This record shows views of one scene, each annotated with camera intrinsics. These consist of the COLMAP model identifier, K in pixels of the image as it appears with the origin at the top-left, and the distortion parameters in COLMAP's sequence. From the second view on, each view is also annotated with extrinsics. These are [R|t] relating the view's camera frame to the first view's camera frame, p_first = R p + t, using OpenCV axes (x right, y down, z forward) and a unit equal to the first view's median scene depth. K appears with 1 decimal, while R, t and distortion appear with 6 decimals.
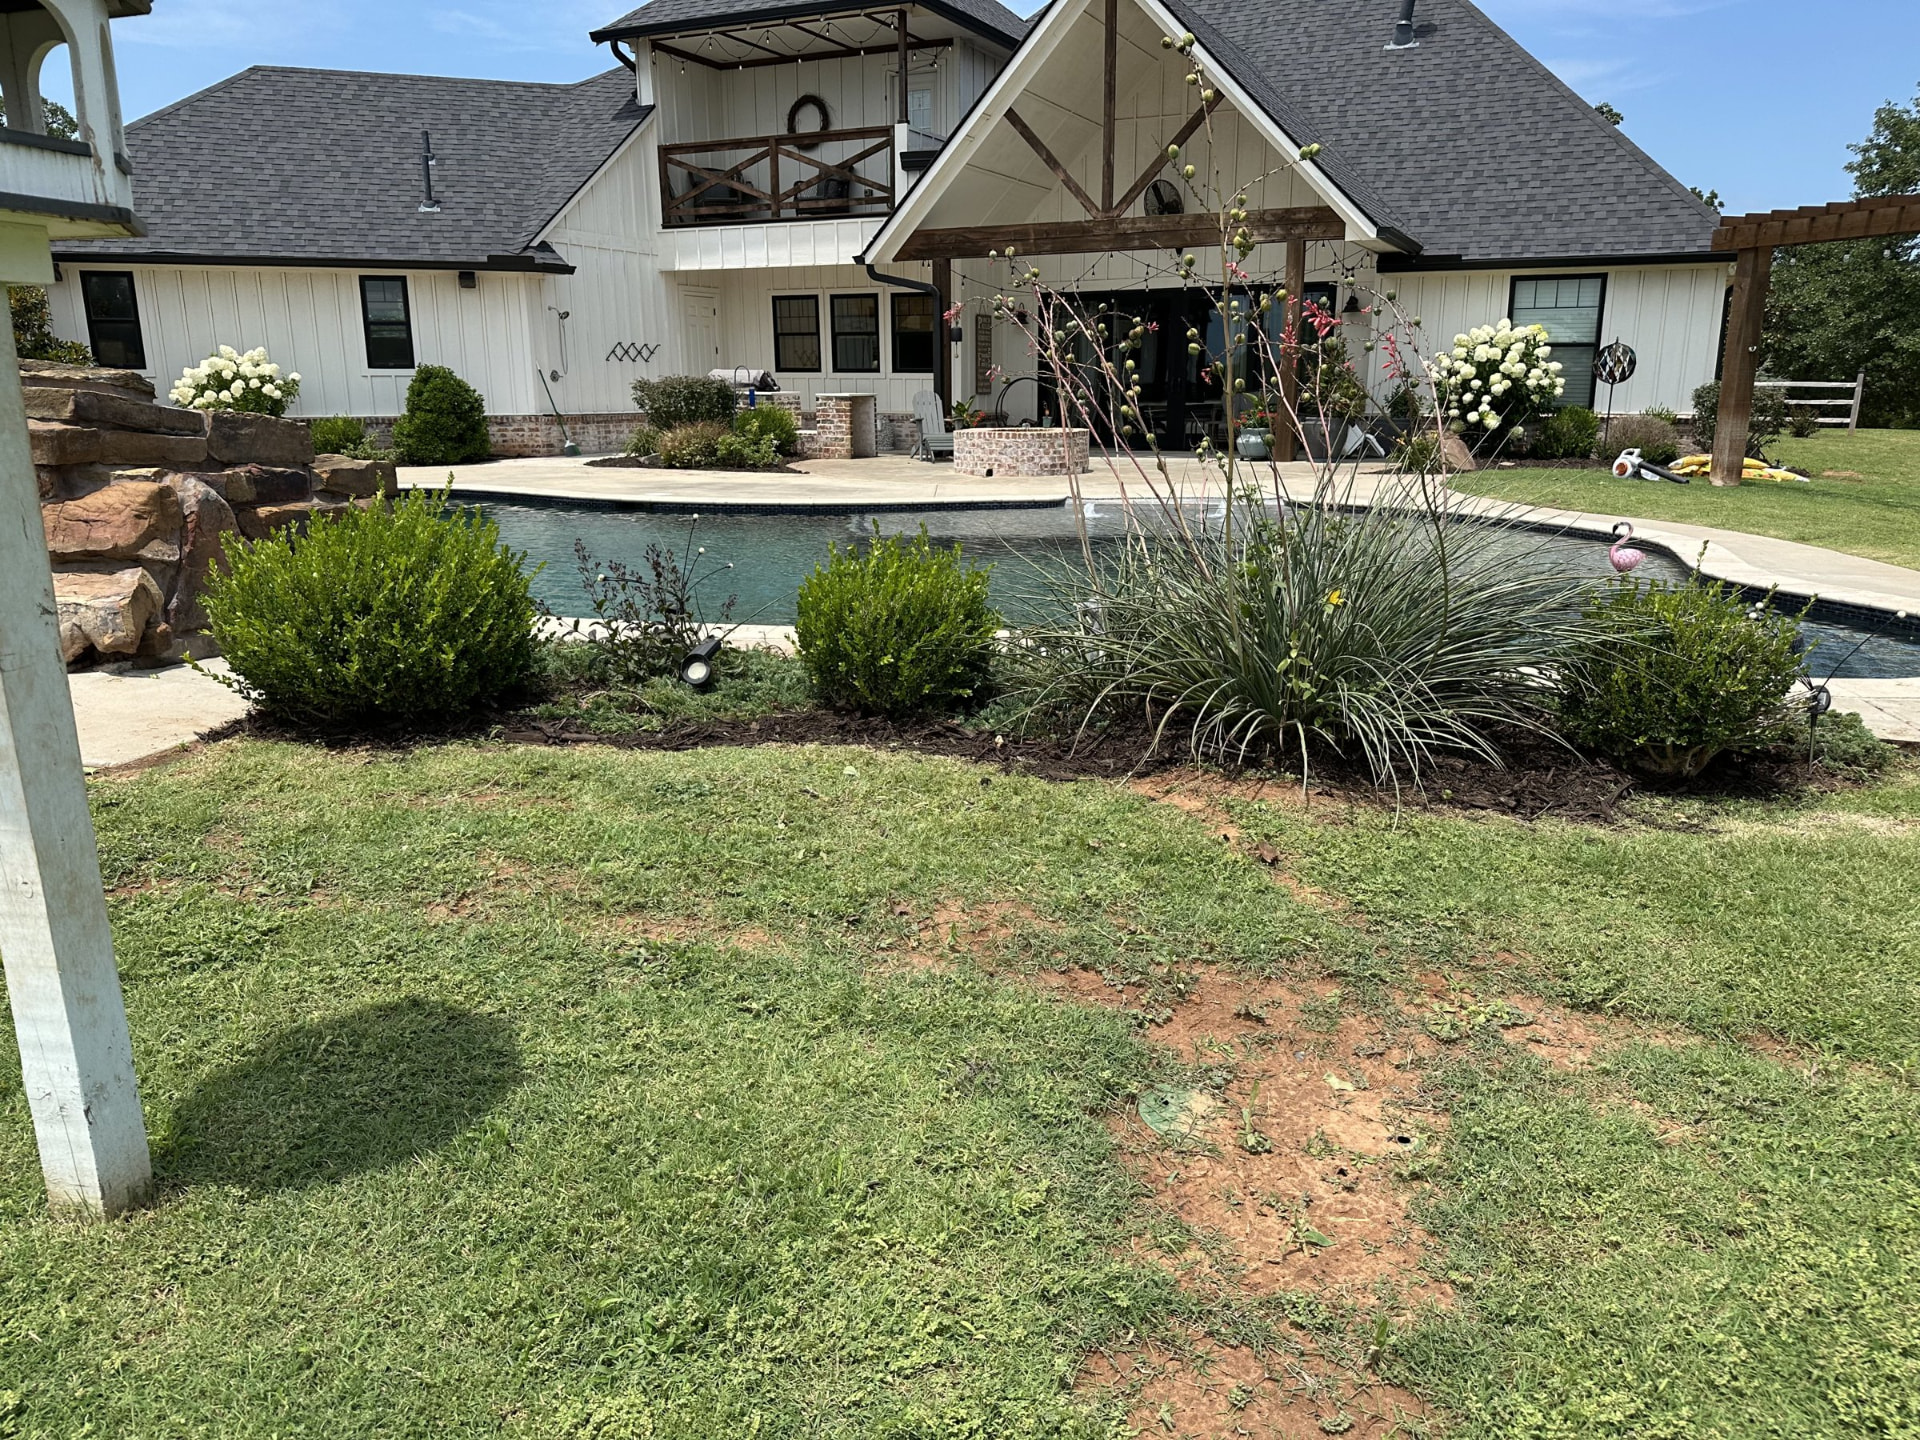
lens RADIAL K [[1406.1, 0, 960.0], [0, 1406.1, 720.0], [0, 0, 1]] dist [0.060538, -0.095001]
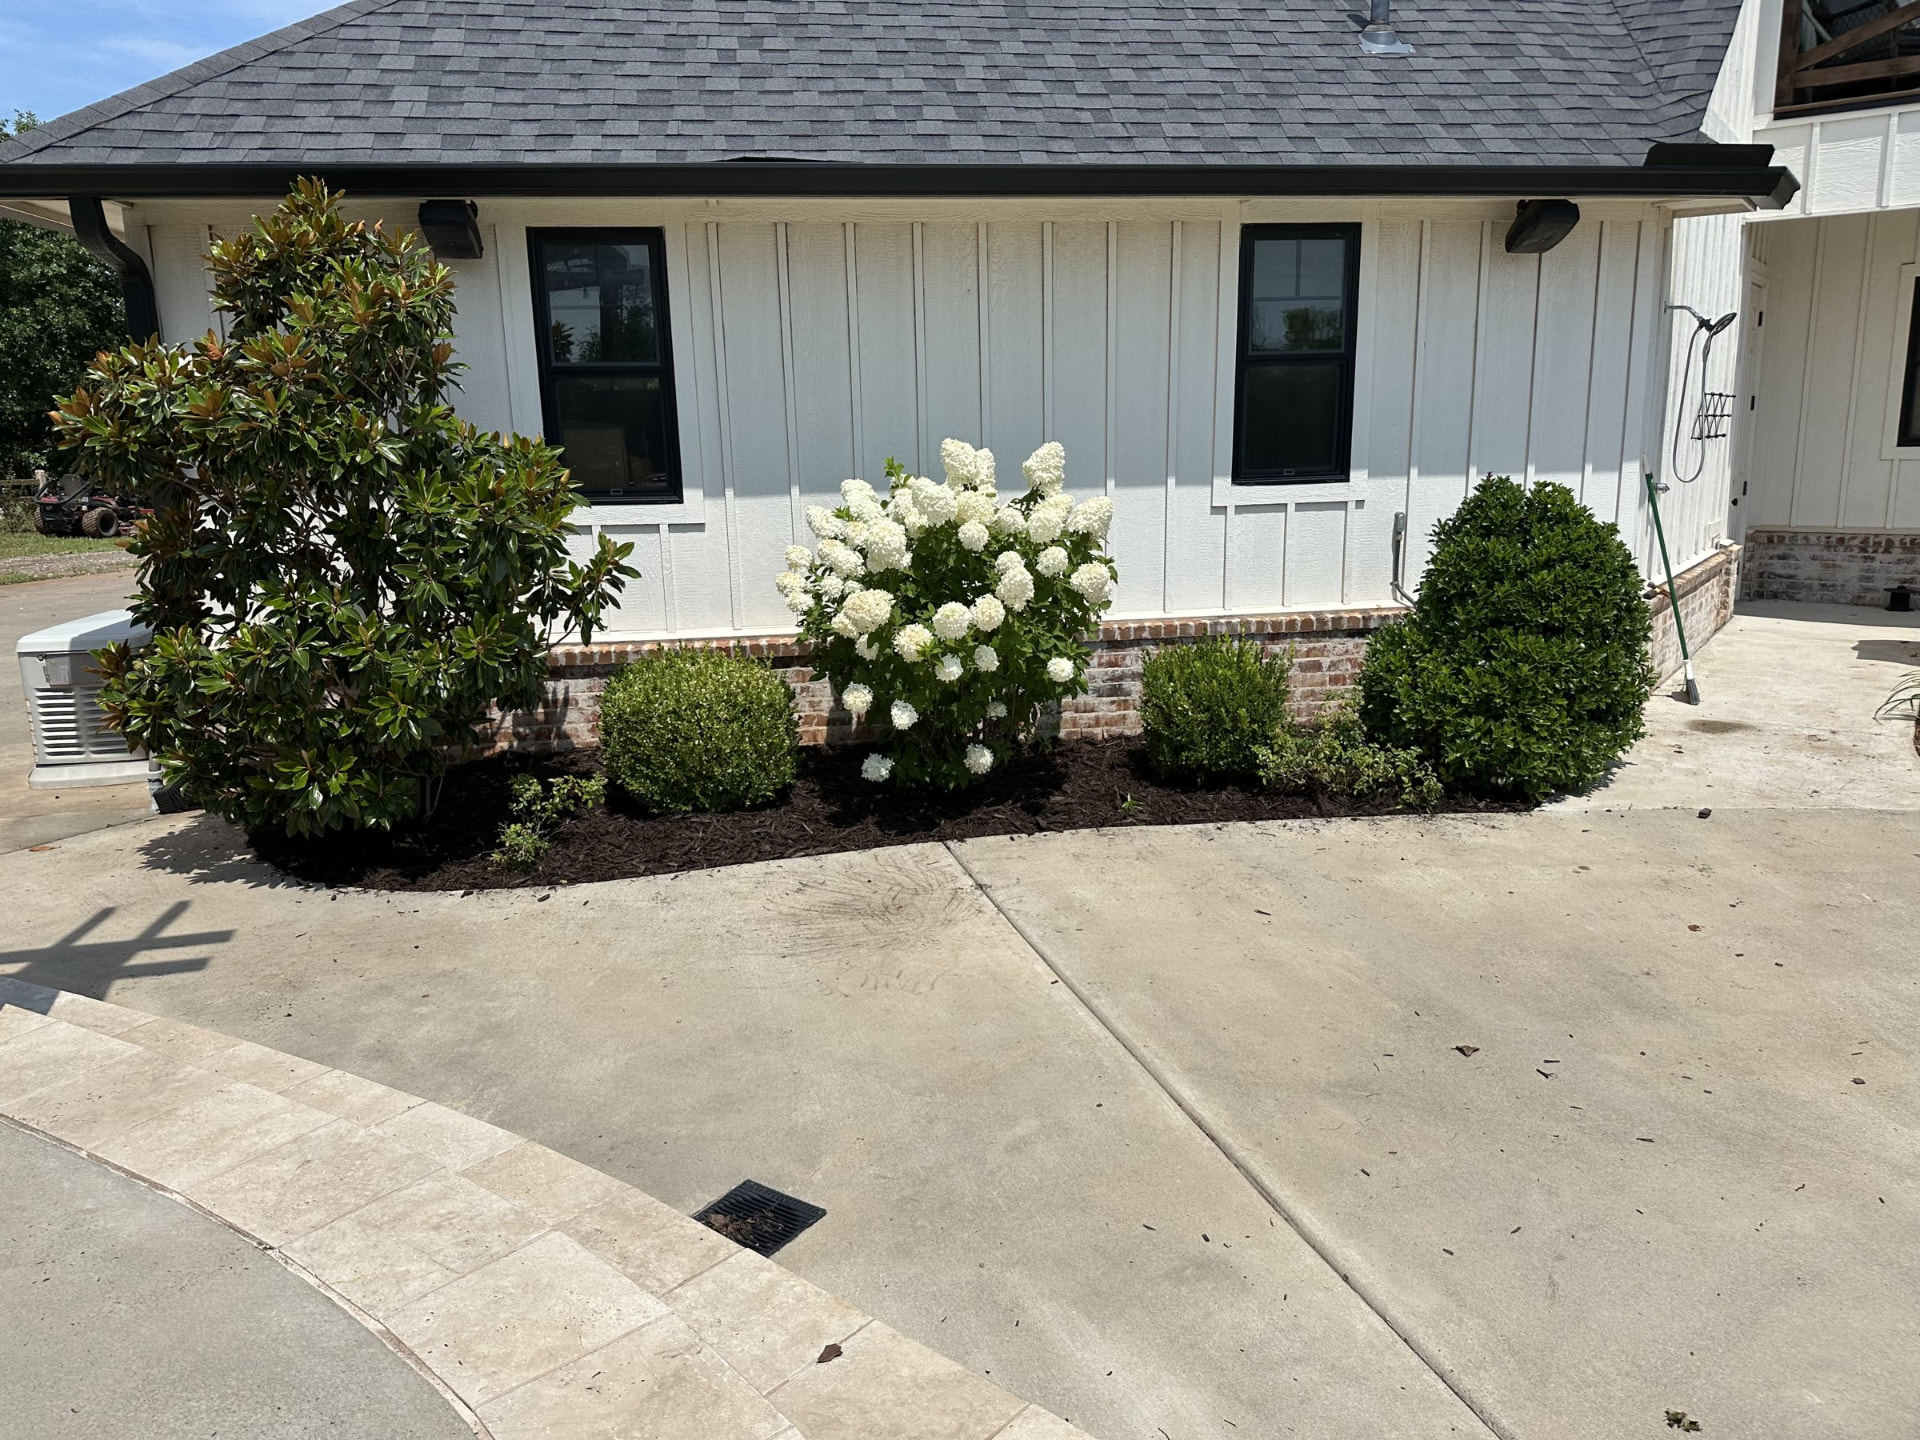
lens RADIAL K [[1406.1, 0, 960.0], [0, 1406.1, 720.0], [0, 0, 1]] dist [0.060538, -0.095001]
pose [[0.979284, 0.029268, -0.200363, -0.434546], [-0.031470, 0.999474, -0.007812, -0.190658], [0.200029, 0.013955, 0.979691, 0.664289]]
